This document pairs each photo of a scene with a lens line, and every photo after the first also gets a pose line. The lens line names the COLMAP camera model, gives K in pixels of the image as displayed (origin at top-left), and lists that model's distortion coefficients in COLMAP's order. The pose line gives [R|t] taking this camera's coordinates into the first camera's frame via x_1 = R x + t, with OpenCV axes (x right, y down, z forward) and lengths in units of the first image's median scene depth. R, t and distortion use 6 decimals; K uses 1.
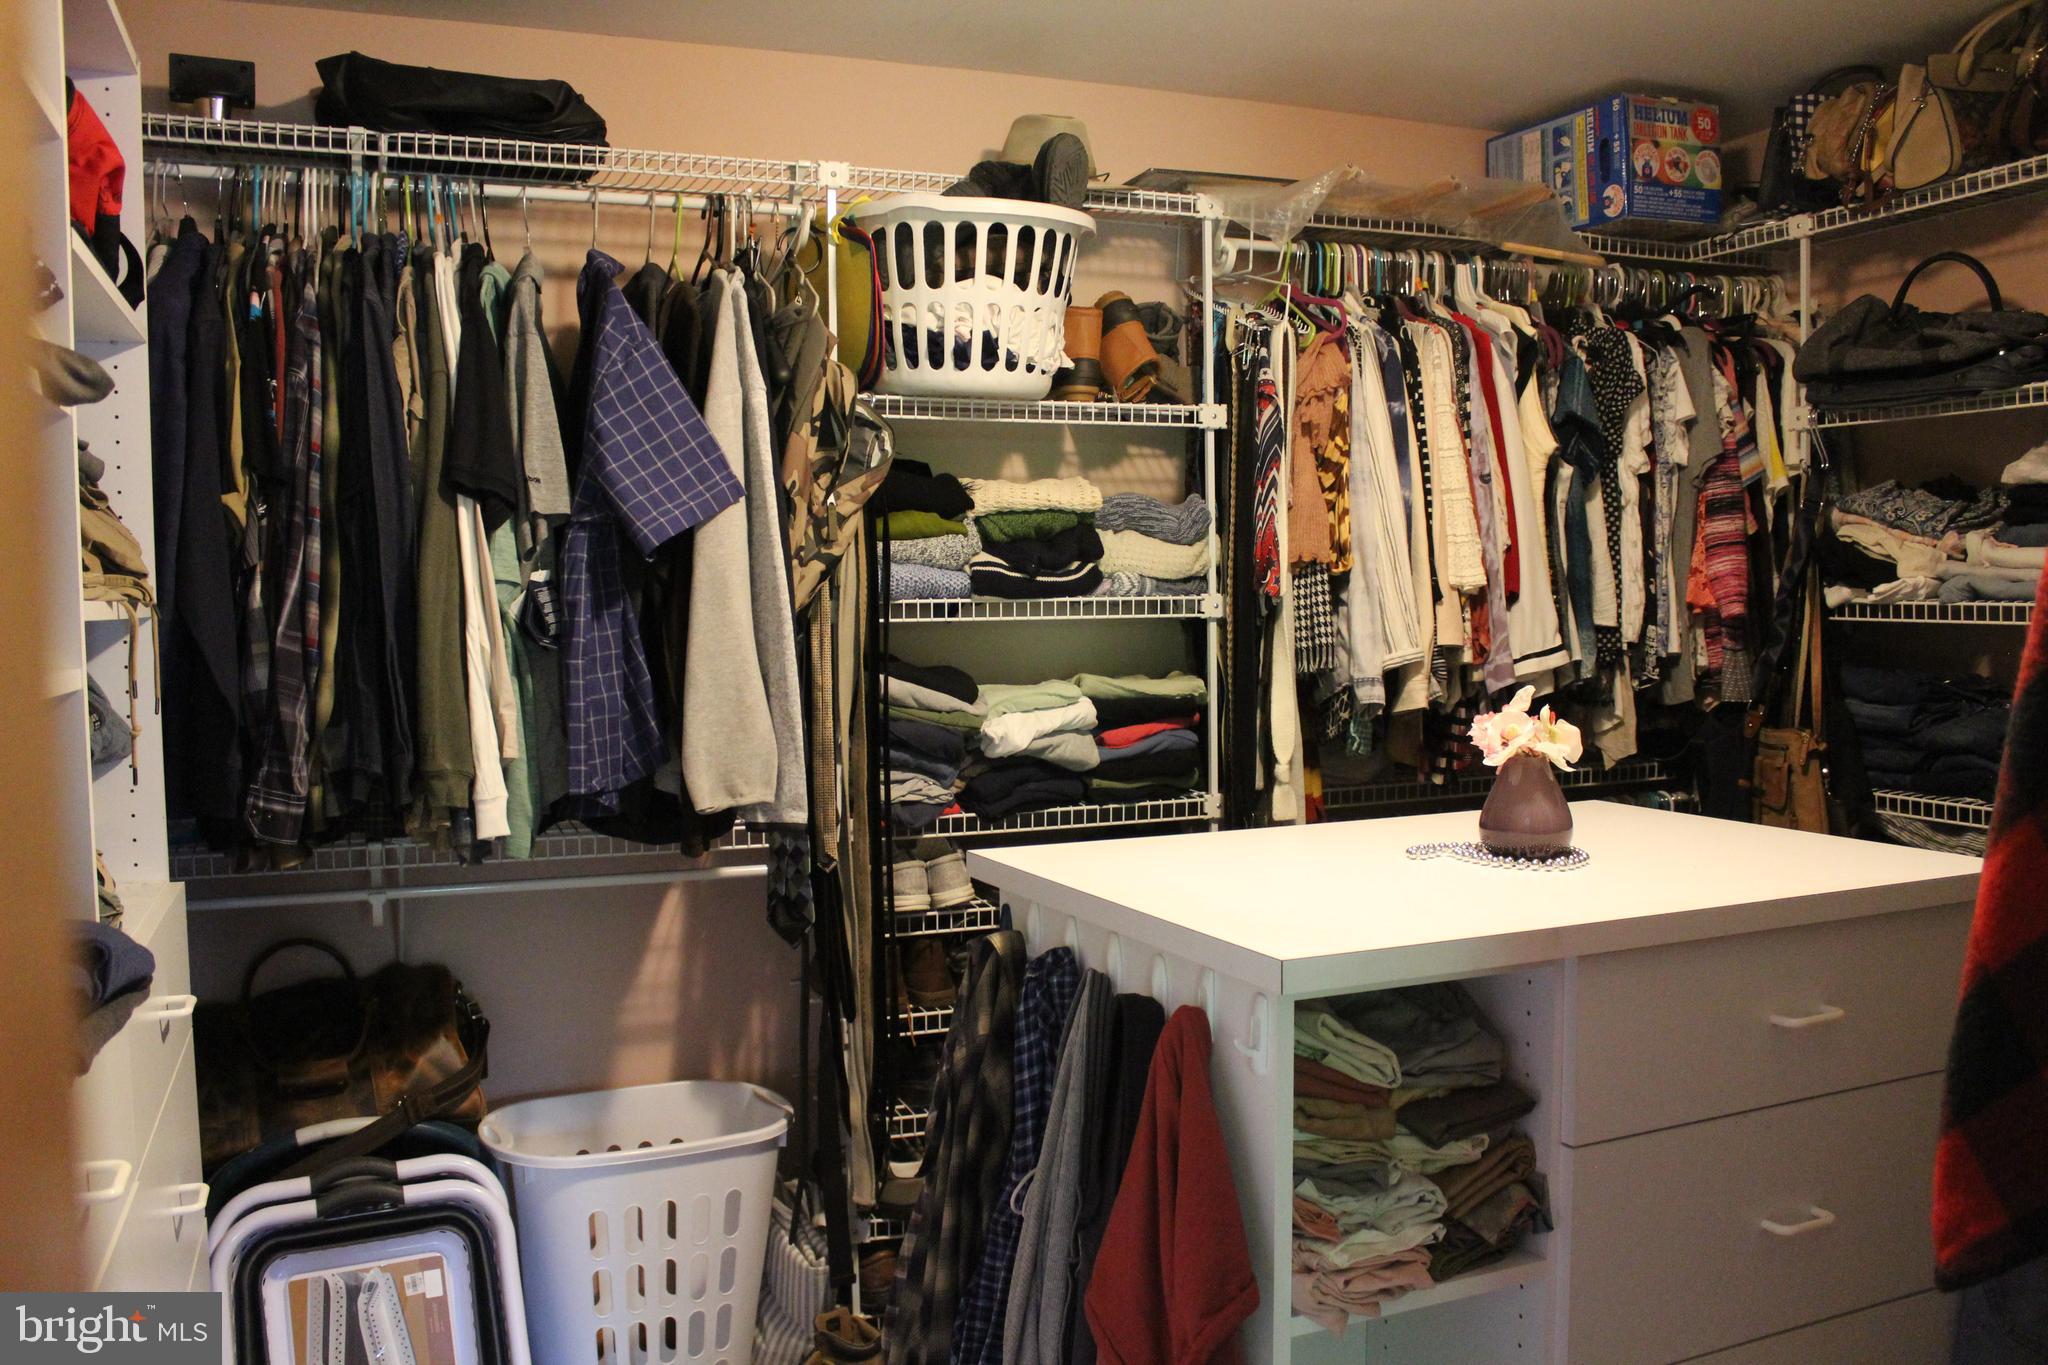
lens RADIAL K [[1692.6, 0, 1028.2], [0, 1692.6, 671.9], [0, 0, 1]] dist [-0.134067, 0.065021]
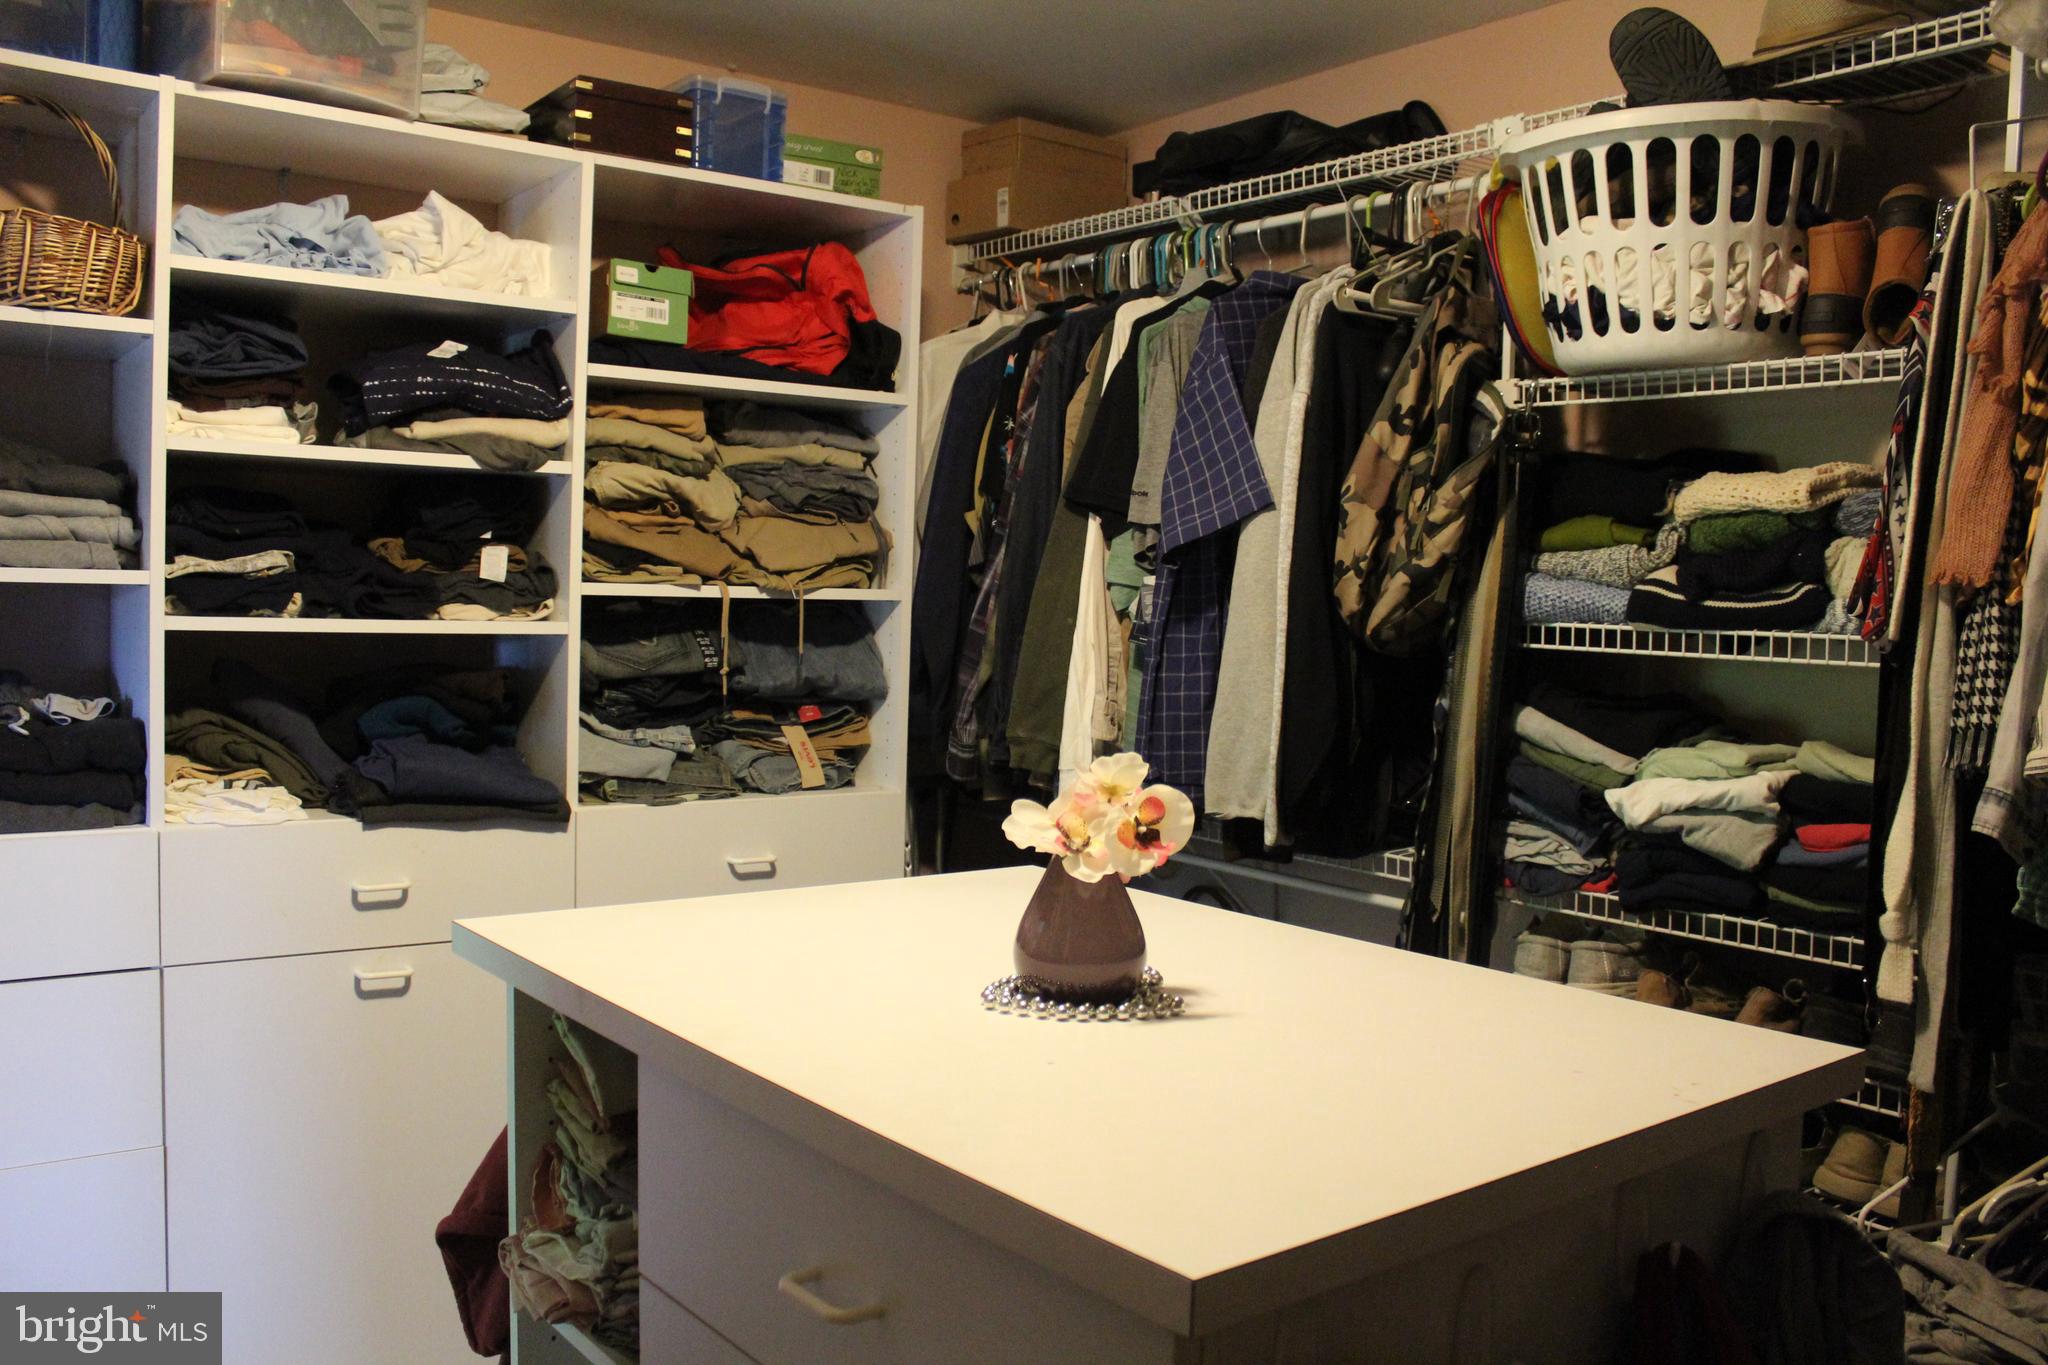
lens RADIAL K [[1692.6, 0, 1026.8], [0, 1692.6, 694.9], [0, 0, 1]] dist [-0.134067, 0.065021]
pose [[0.254577, 0.078071, -0.963896, 0.654674], [-0.078594, 0.995109, 0.059842, -0.035985], [0.963853, 0.060522, 0.259468, 0.537759]]
